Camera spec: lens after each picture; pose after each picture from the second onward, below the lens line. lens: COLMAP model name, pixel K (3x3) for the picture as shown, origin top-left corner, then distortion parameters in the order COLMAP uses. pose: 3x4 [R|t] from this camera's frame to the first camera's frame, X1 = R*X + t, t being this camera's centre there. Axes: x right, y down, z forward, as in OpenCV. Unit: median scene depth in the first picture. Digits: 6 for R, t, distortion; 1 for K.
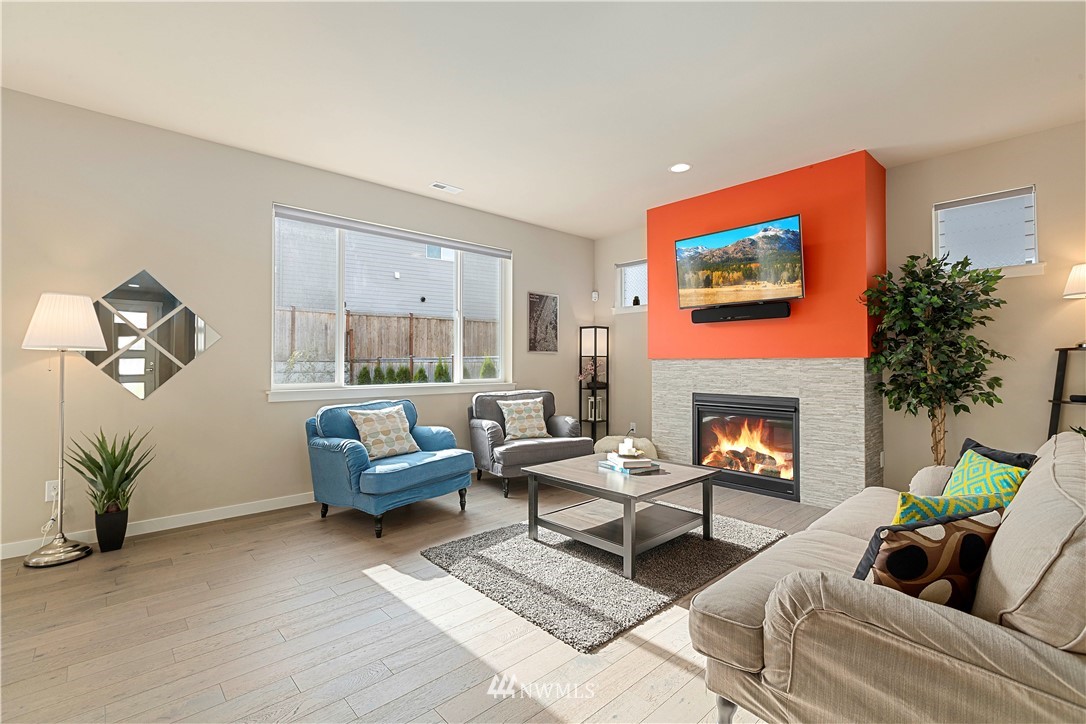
lens RADIAL K [[493.9, 0, 549.2], [0, 493.9, 358.8], [0, 0, 1]] dist [-0.001971, 0.001005]
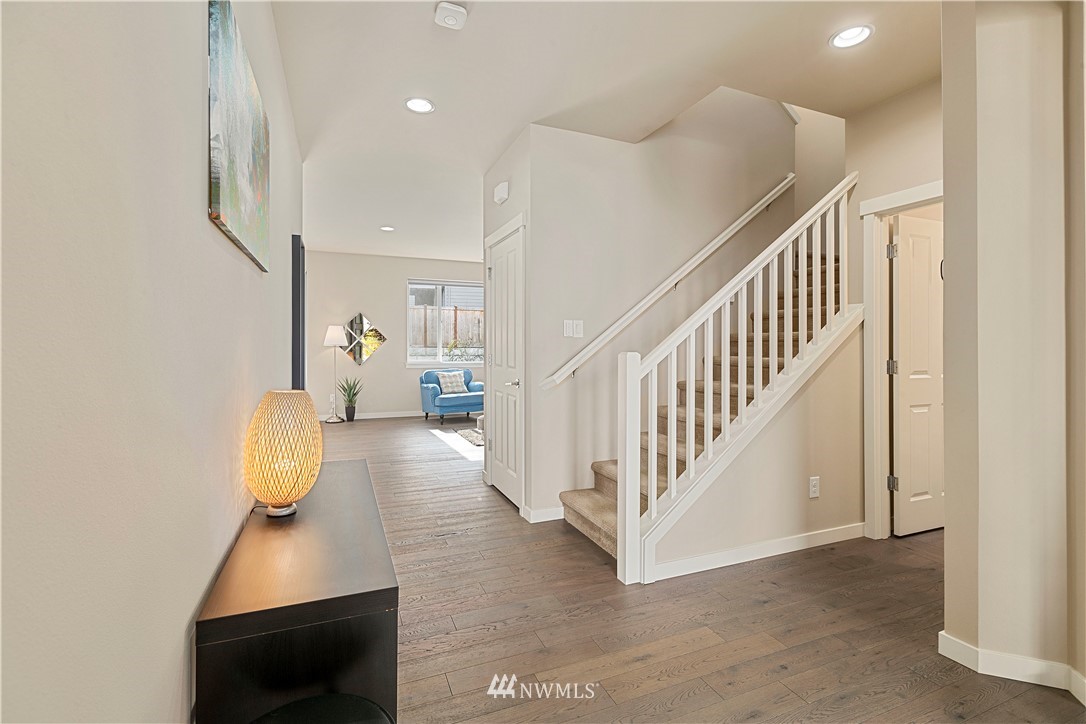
lens RADIAL K [[493.9, 0, 538.9], [0, 493.9, 355.9], [0, 0, 1]] dist [-0.001971, 0.001005]
pose [[0.938007, 0.006355, -0.346558, 0.894744], [0.002052, 0.999713, 0.023888, -0.023132], [0.346610, -0.023118, 0.937724, -1.030875]]
